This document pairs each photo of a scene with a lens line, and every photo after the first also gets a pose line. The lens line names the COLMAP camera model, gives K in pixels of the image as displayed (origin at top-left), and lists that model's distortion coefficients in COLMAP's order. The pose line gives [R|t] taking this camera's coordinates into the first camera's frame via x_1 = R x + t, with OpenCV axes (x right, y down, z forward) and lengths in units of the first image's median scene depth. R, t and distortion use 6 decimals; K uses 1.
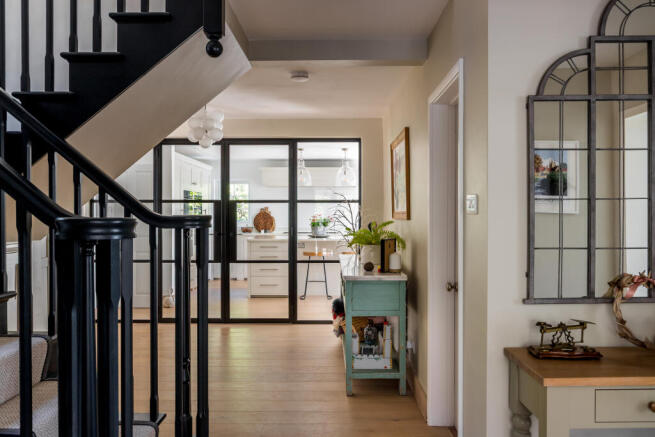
lens RADIAL K [[606.6, 0, 327.6], [0, 606.6, 217.8], [0, 0, 1]] dist [0.000048, 0.000000]
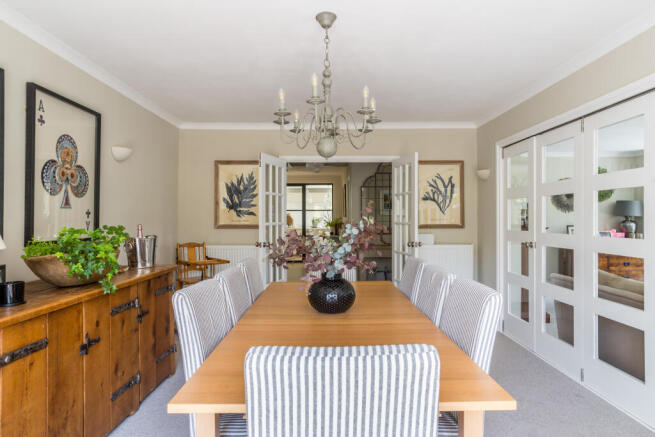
lens RADIAL K [[417.1, 0, 327.5], [0, 417.1, 218.8], [0, 0, 1]] dist [-0.000065, 0.000000]
pose [[0.999978, 0.004921, 0.004469, 0.020061], [-0.004894, 0.999969, -0.006247, 0.011746], [-0.004499, 0.006225, 0.999971, -0.471805]]
